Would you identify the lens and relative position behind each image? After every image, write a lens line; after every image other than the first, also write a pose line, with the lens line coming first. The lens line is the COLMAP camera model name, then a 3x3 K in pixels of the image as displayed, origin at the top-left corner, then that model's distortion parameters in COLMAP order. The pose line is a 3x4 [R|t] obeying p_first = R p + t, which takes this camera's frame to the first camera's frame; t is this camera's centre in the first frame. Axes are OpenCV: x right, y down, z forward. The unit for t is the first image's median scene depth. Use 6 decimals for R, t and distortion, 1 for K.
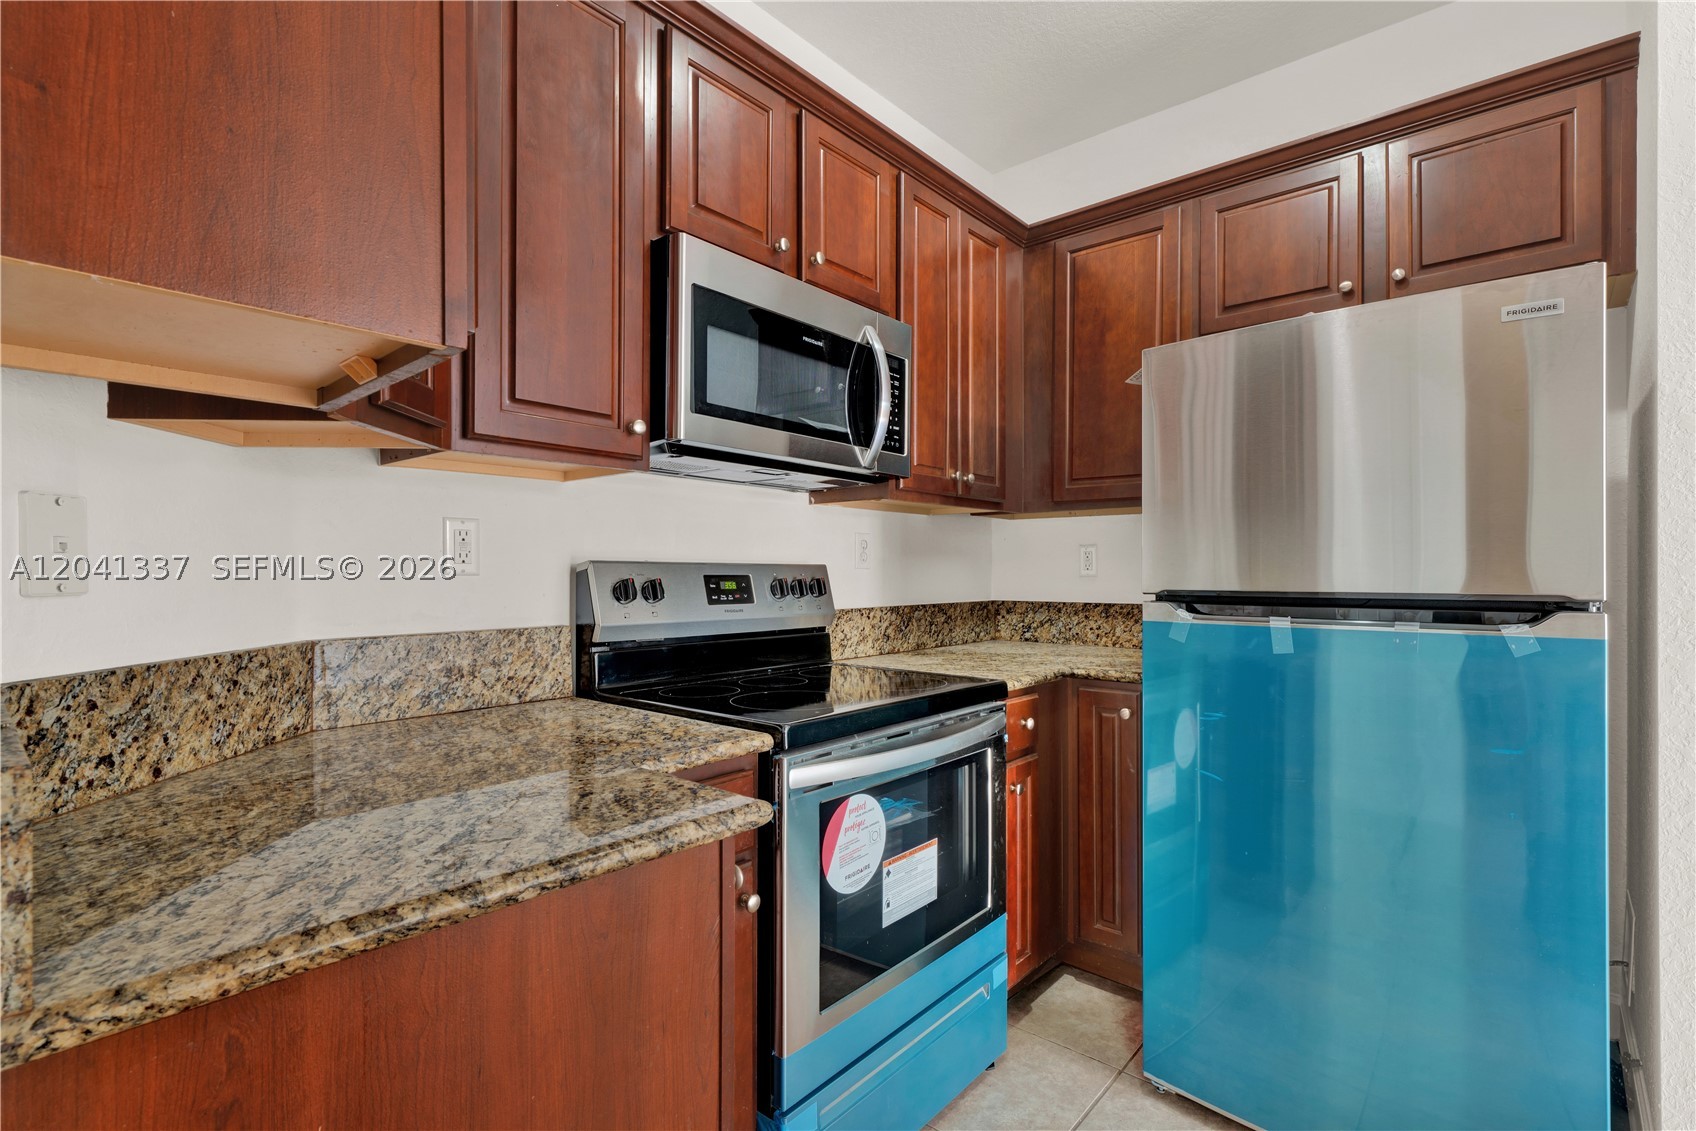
lens RADIAL K [[787.0, 0, 871.2], [0, 787.0, 567.4], [0, 0, 1]] dist [0.001200, 0.000139]
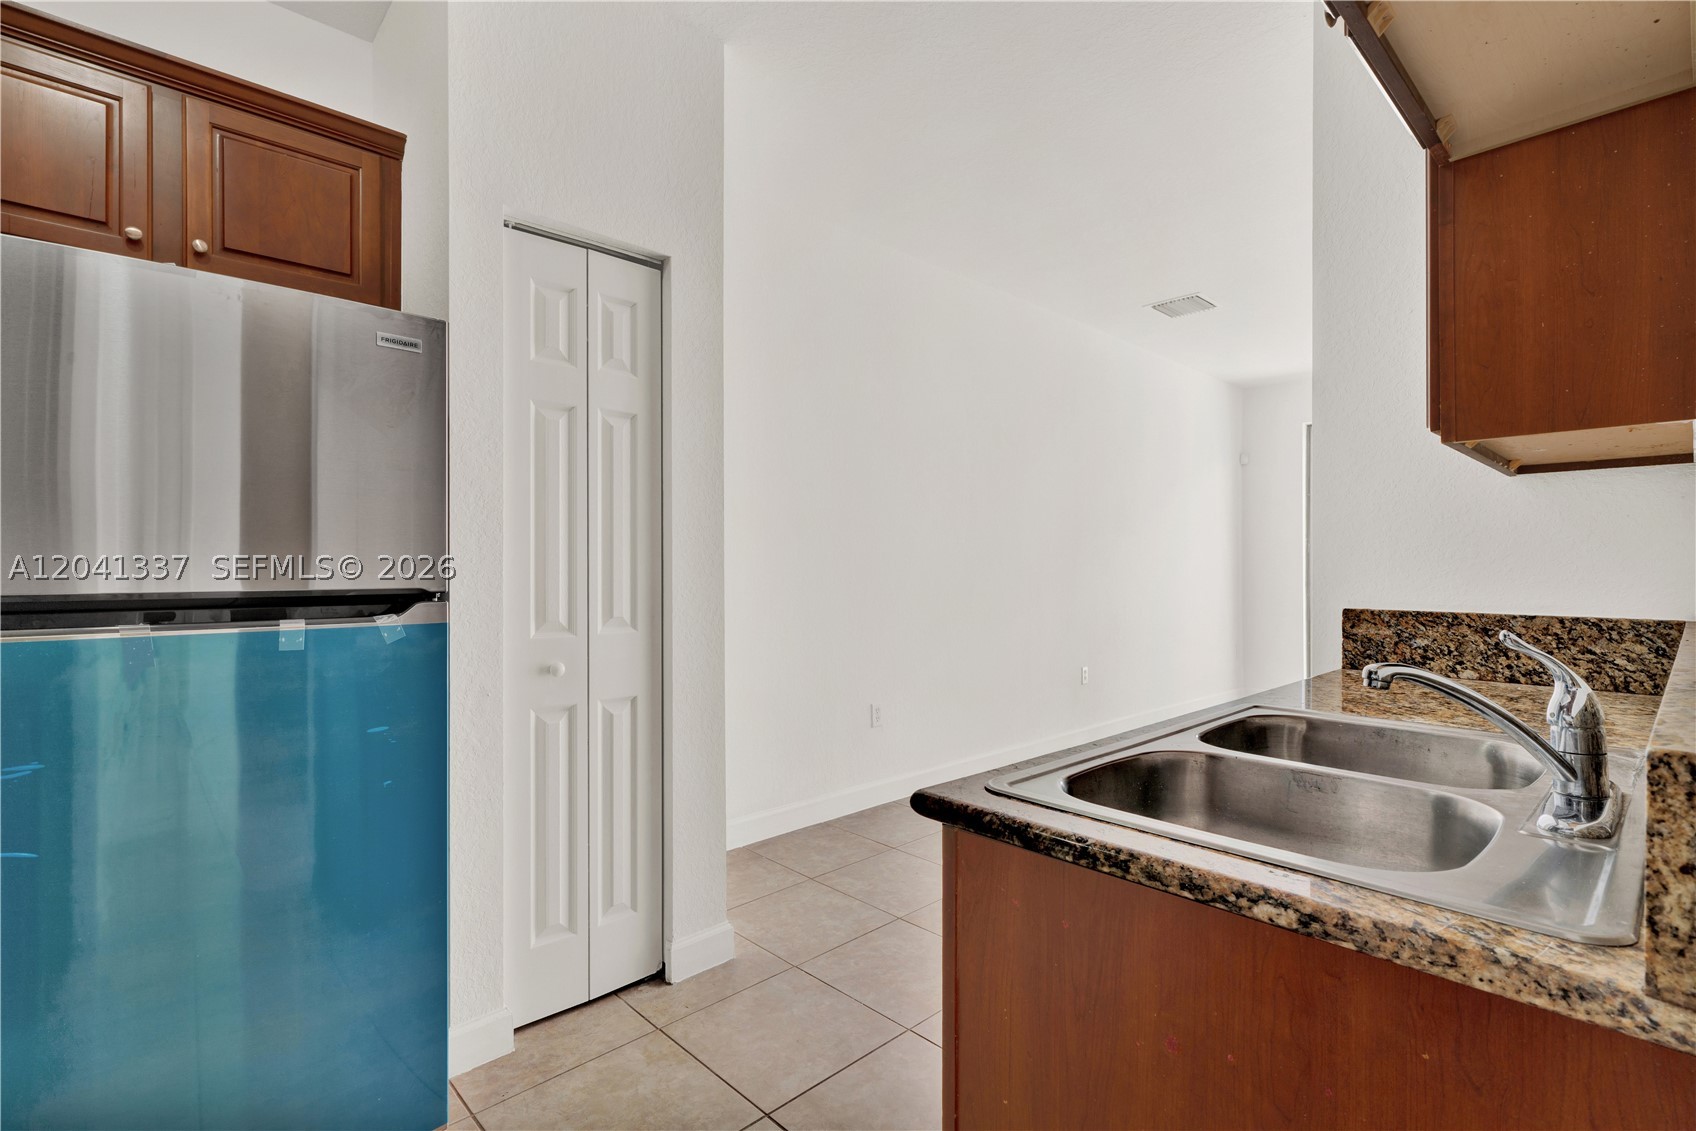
lens RADIAL K [[787.0, 0, 843.3], [0, 787.0, 562.0], [0, 0, 1]] dist [0.001200, 0.000139]
pose [[0.127033, 0.009023, 0.991858, -0.163126], [-0.005287, 0.999951, -0.008420, 0.001703], [-0.991884, -0.004175, 0.127074, 0.152164]]
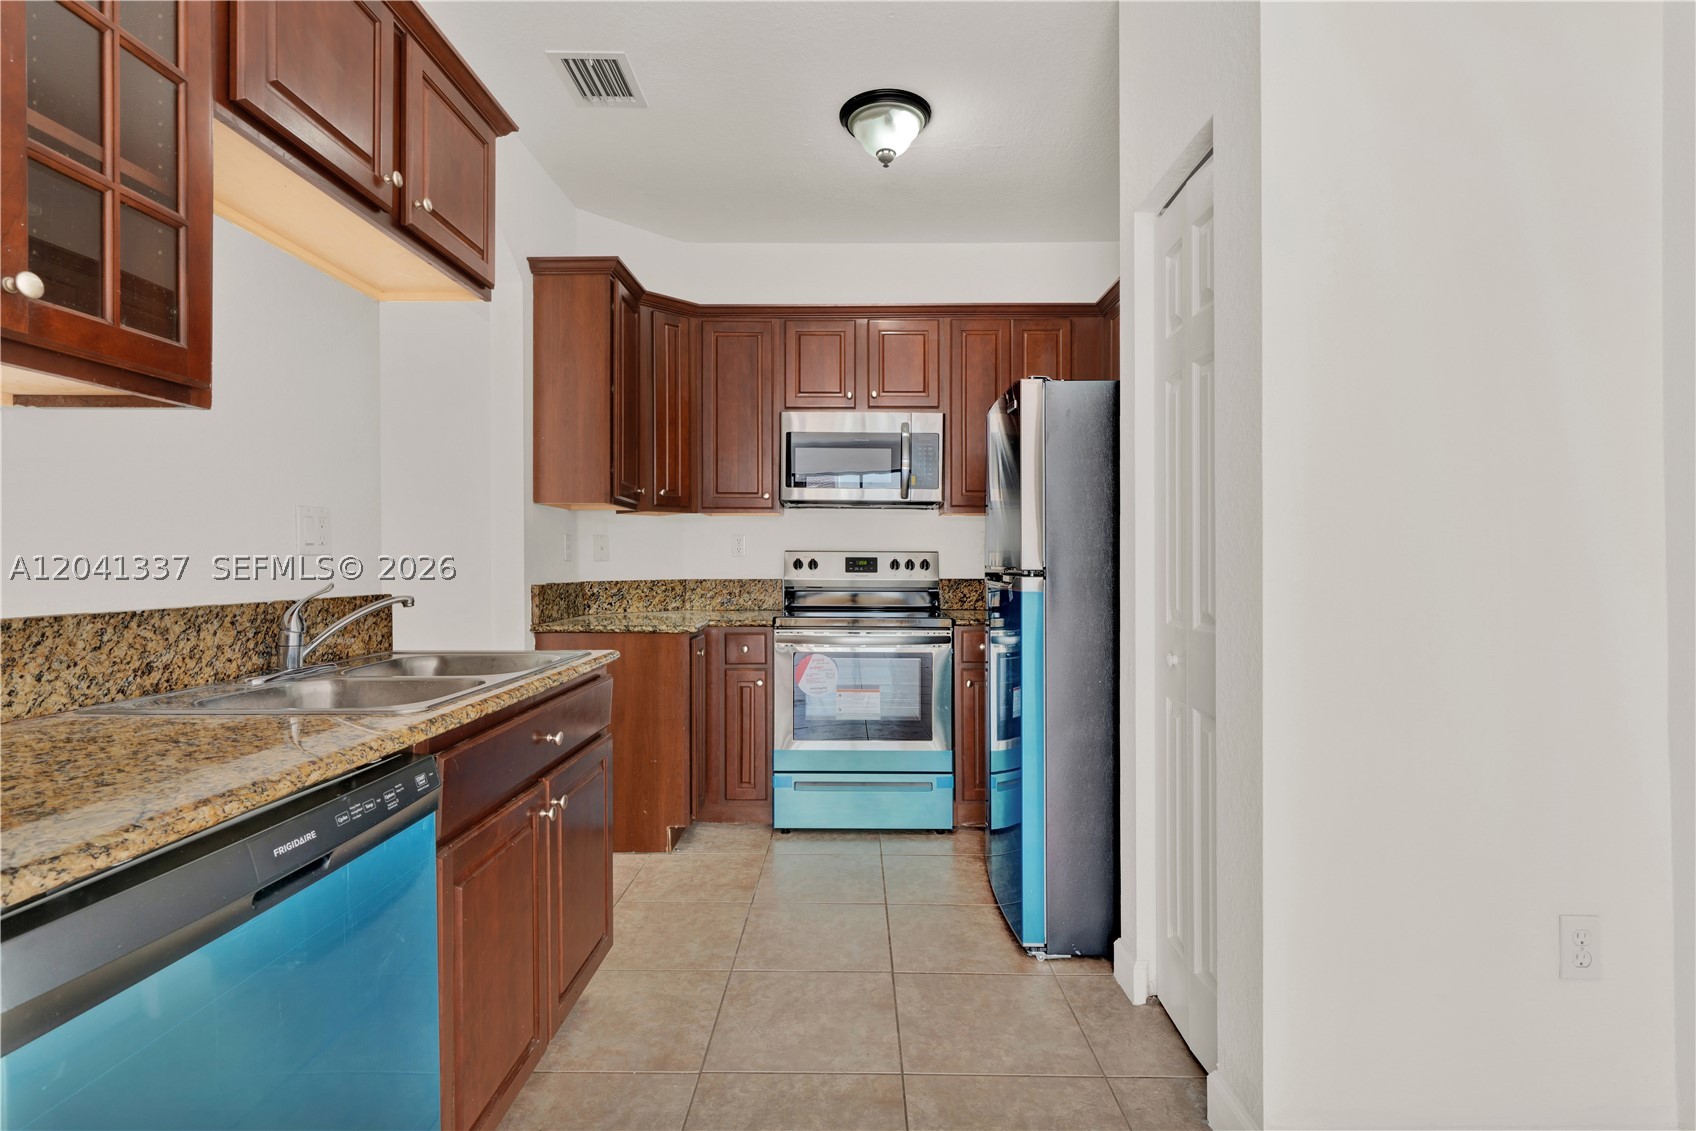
lens RADIAL K [[787.0, 0, 861.4], [0, 787.0, 578.9], [0, 0, 1]] dist [0.001200, 0.000139]
pose [[0.648532, 0.021813, -0.760874, 1.375518], [0.003835, 0.999483, 0.031922, 0.000363], [0.761177, -0.023620, 0.648114, -0.284422]]
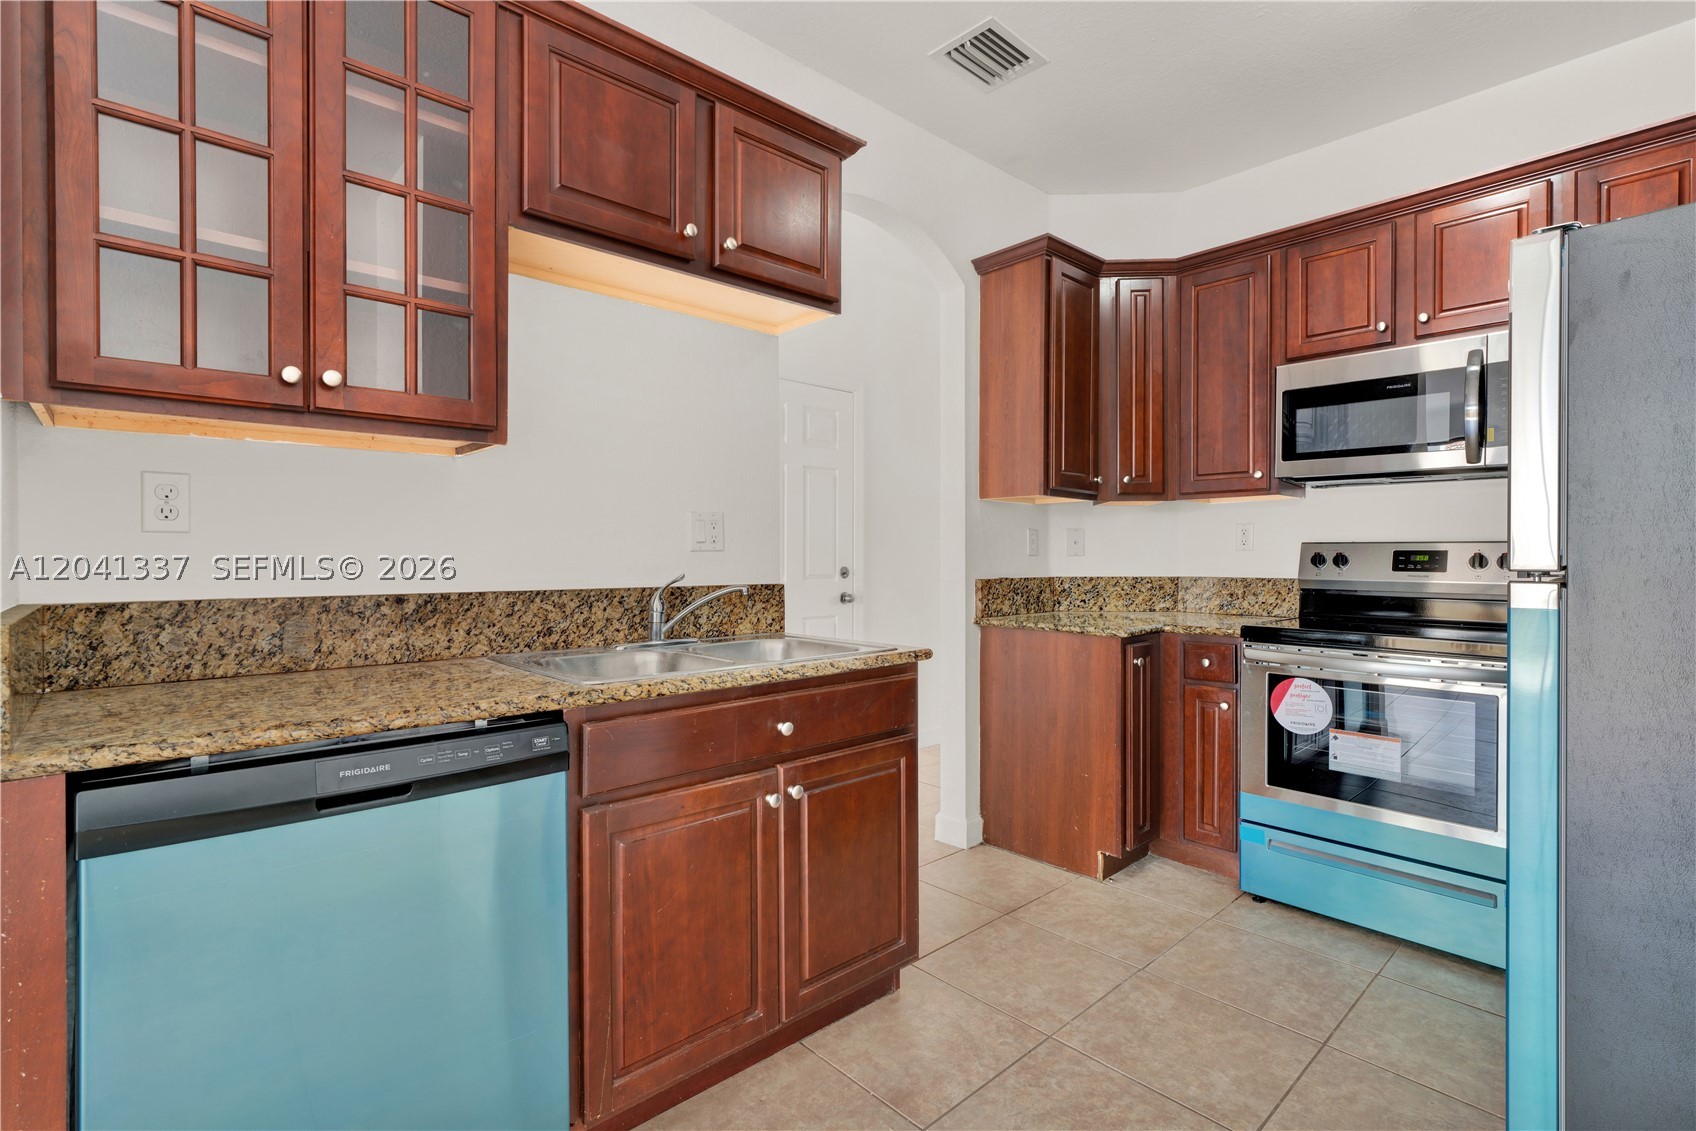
lens RADIAL K [[787.0, 0, 866.8], [0, 787.0, 570.2], [0, 0, 1]] dist [0.001200, 0.000139]
pose [[-0.101921, 0.023055, -0.994525, 1.373960], [0.009299, 0.999710, 0.022222, 0.004372], [0.994749, -0.006983, -0.102106, 0.178046]]
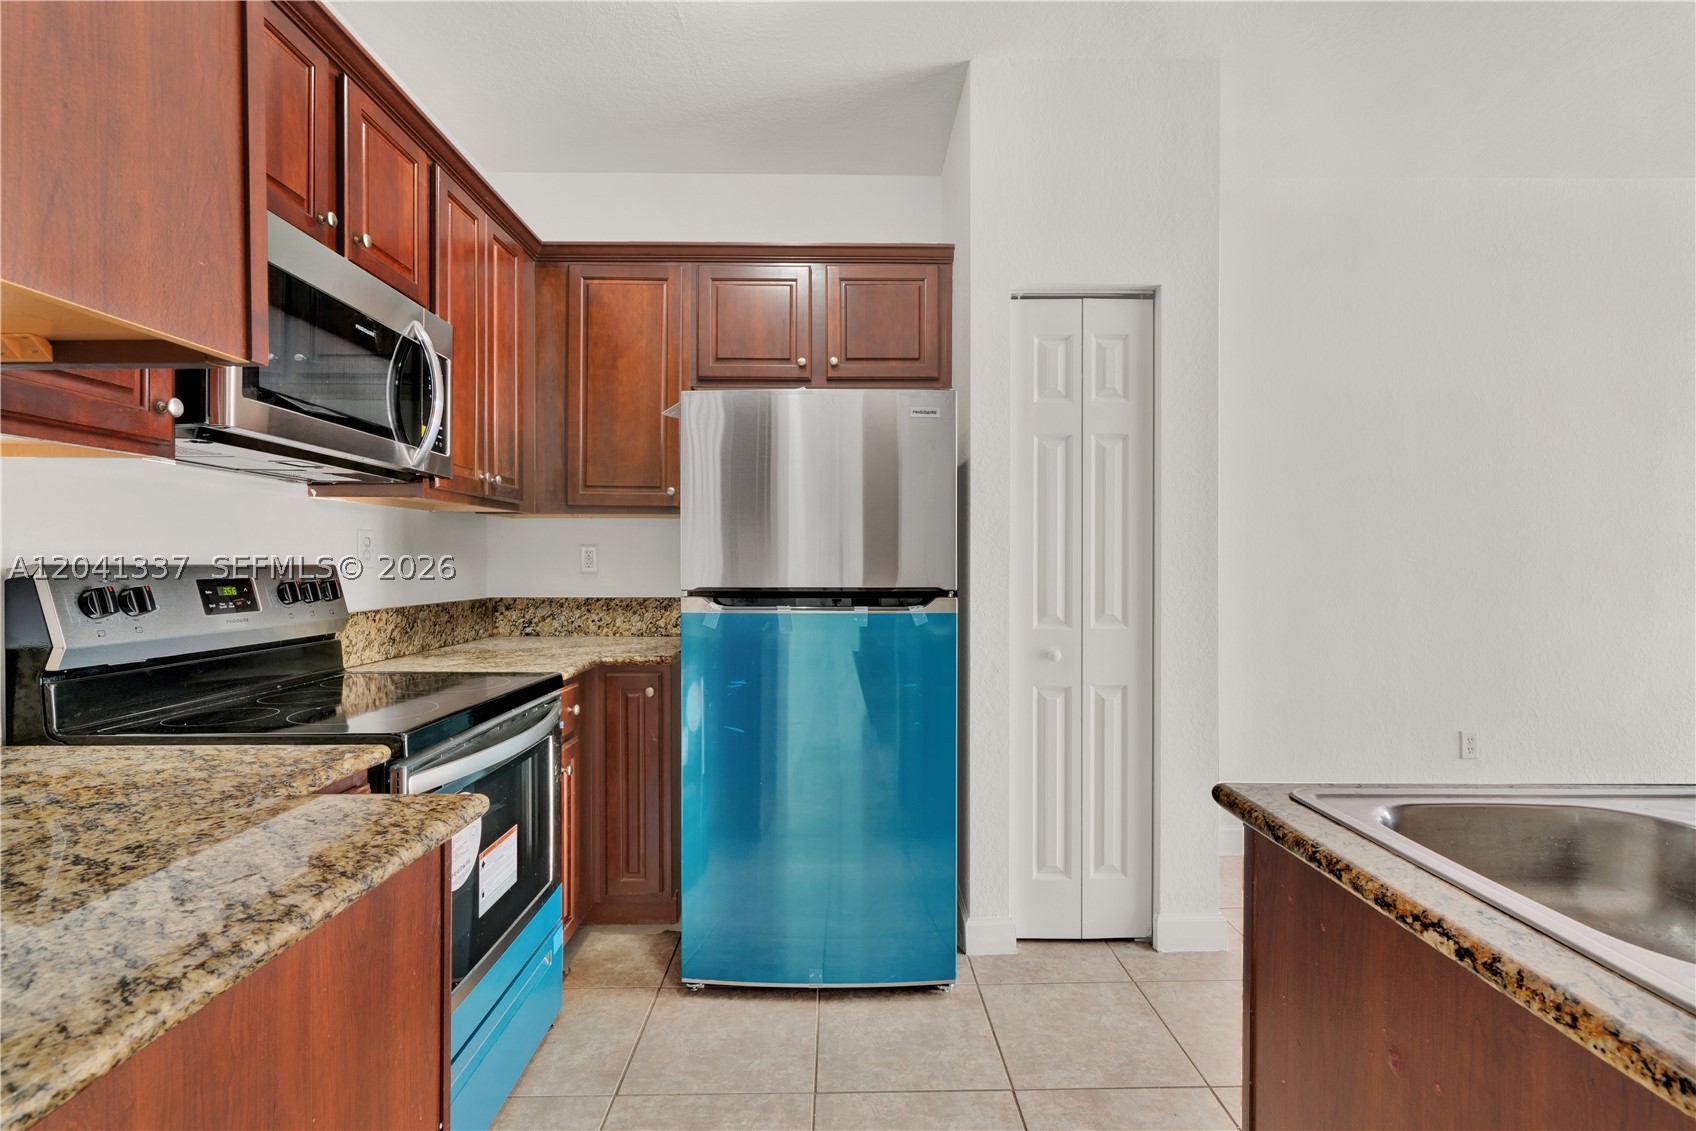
lens RADIAL K [[755.9, 0, 854.5], [0, 755.9, 560.5], [0, 0, 1]] dist [0.002999, -0.000396]
pose [[0.758810, 0.003836, 0.651301, -0.210967], [-0.005972, 0.999982, 0.001069, -0.015819], [-0.651285, -0.004701, 0.758819, -0.066717]]
